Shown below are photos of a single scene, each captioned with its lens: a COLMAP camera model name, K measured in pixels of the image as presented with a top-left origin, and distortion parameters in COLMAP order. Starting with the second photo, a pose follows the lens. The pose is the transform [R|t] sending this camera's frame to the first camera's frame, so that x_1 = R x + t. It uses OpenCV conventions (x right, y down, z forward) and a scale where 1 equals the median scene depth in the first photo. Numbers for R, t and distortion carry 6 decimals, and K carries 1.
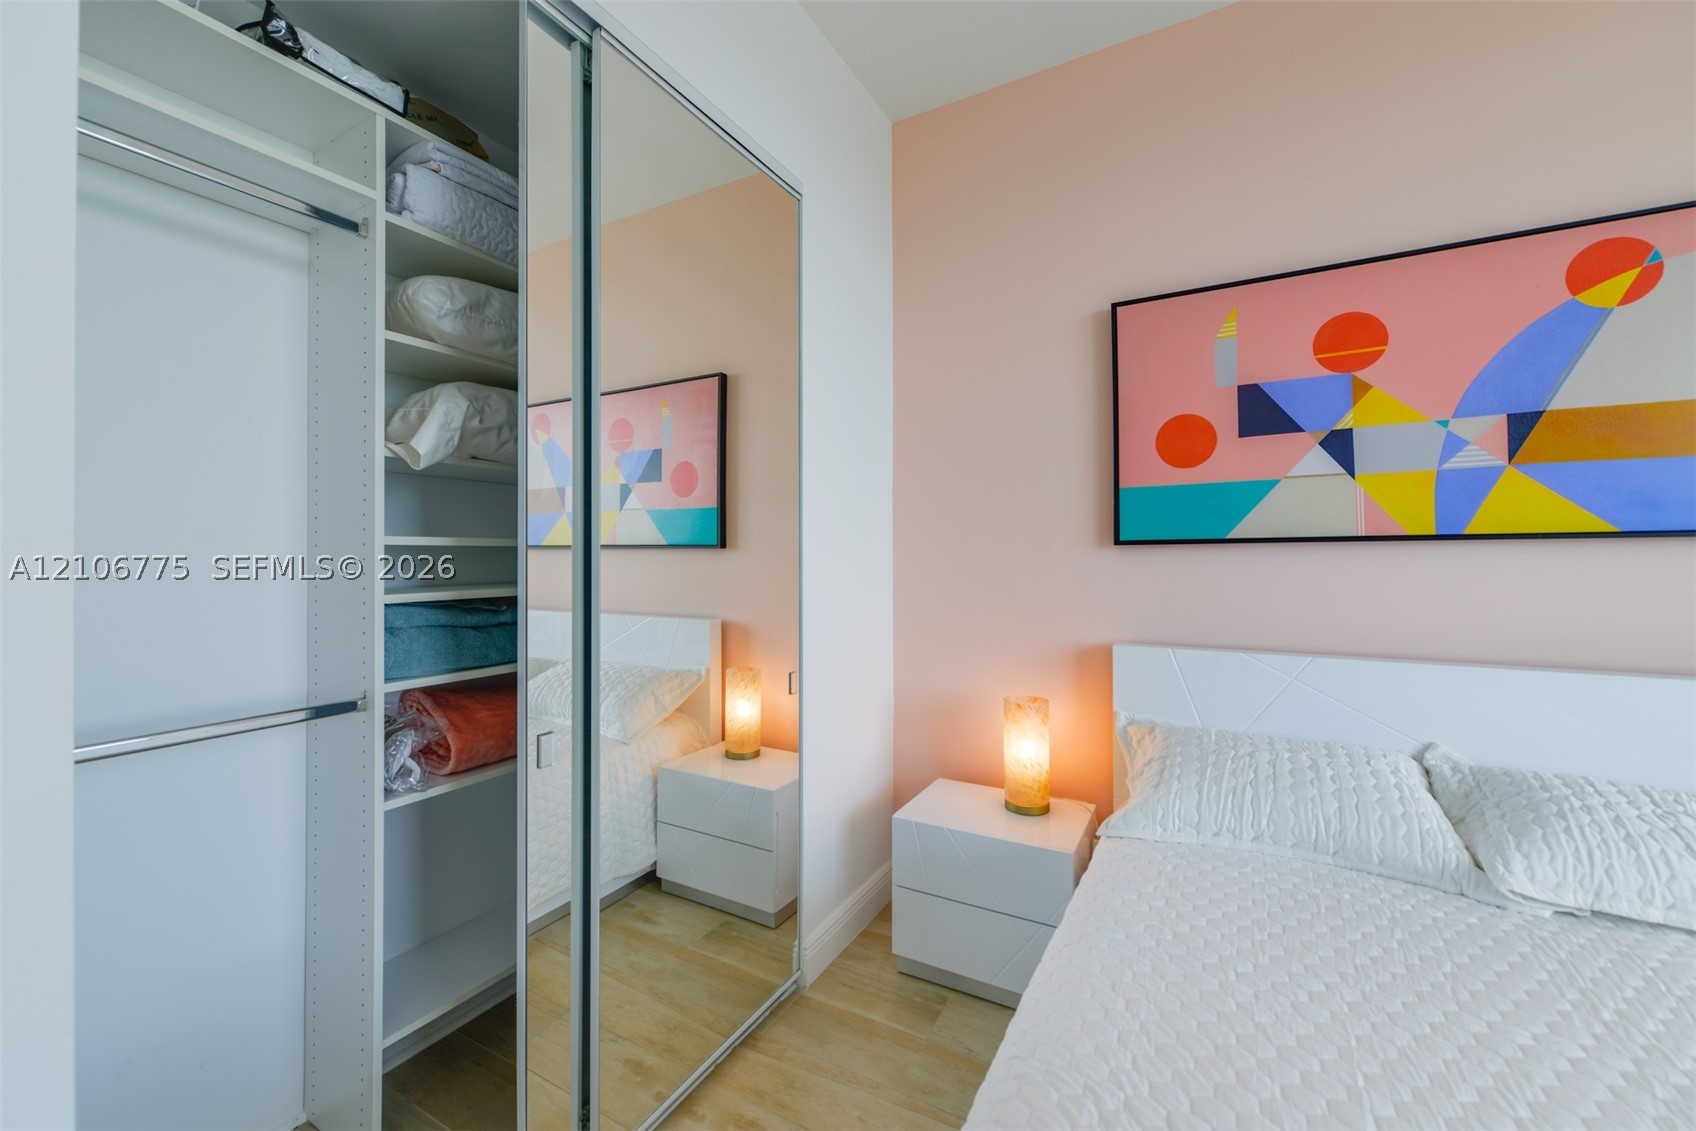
lens RADIAL K [[676.0, 0, 839.9], [0, 676.0, 549.0], [0, 0, 1]] dist [-0.002249, -0.000637]
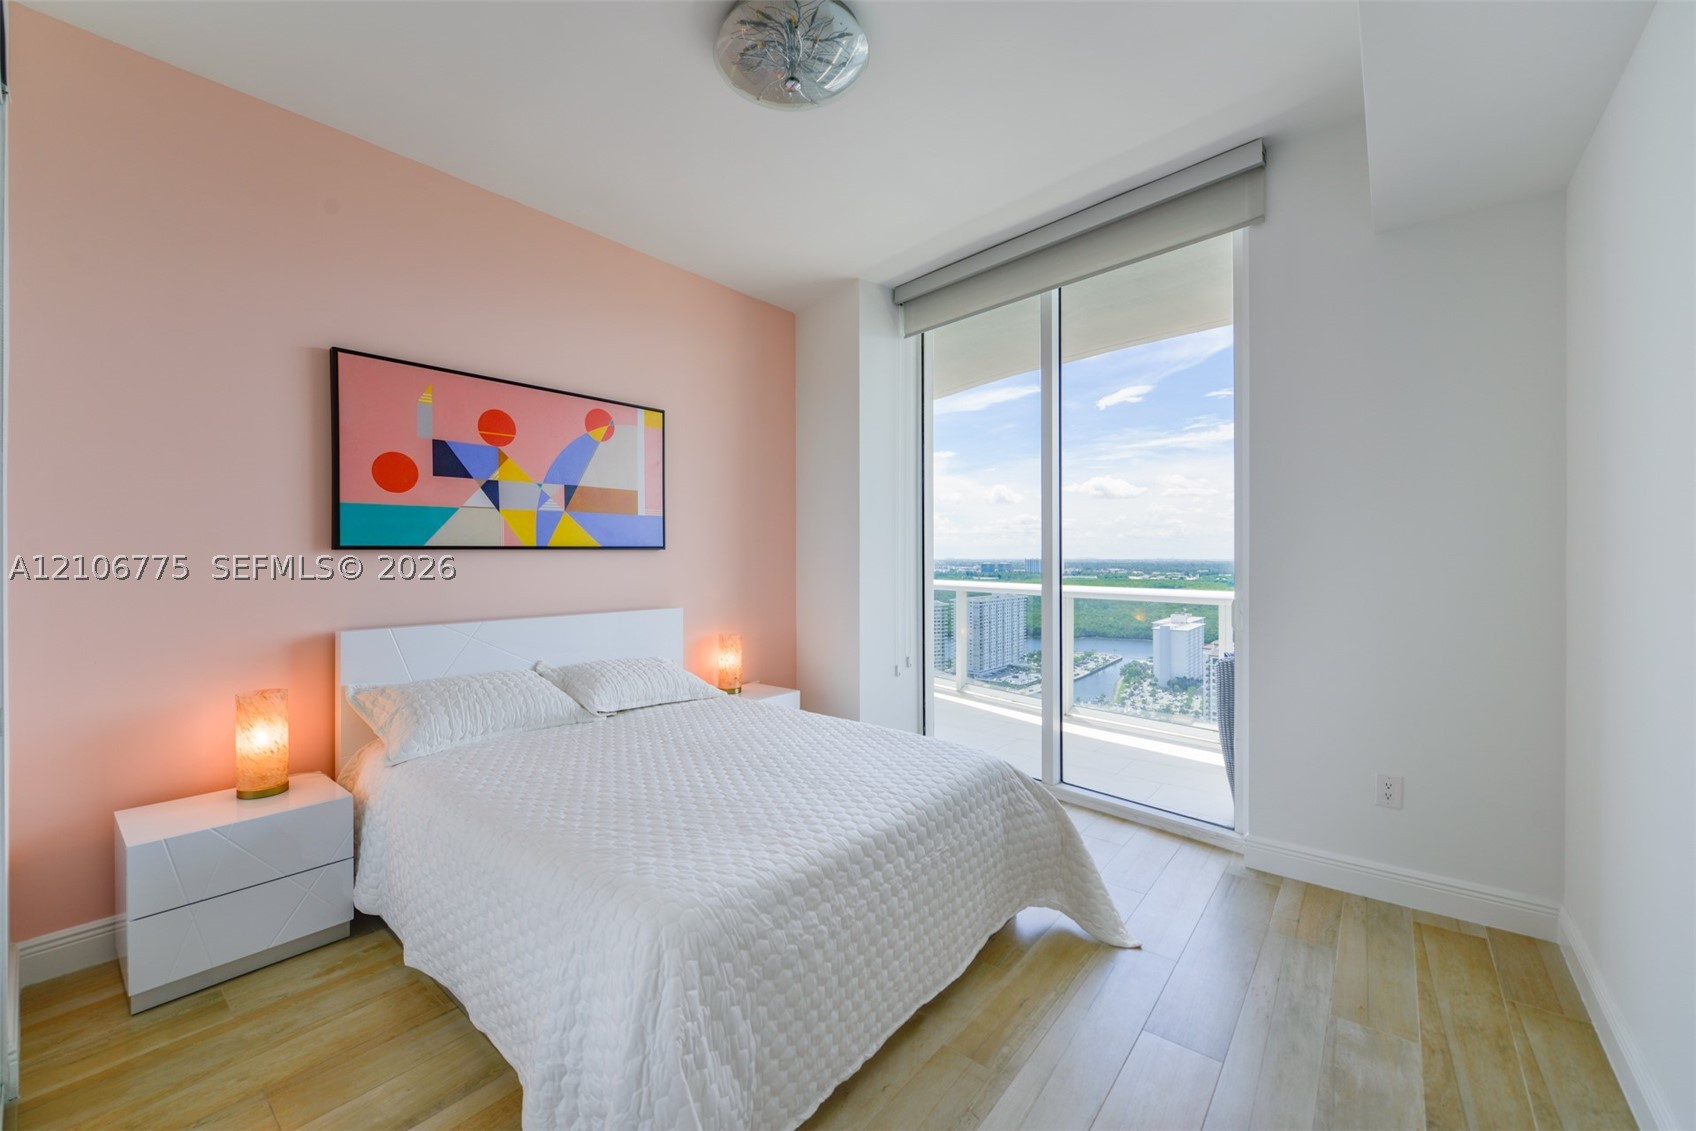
lens RADIAL K [[670.7, 0, 836.1], [0, 670.7, 558.6], [0, 0, 1]] dist [-0.001521, -0.003112]
pose [[0.174787, -0.001467, 0.984605, -0.650669], [-0.007563, 0.999967, 0.002833, 0.000119], [-0.984577, -0.007942, 0.174770, -0.089432]]
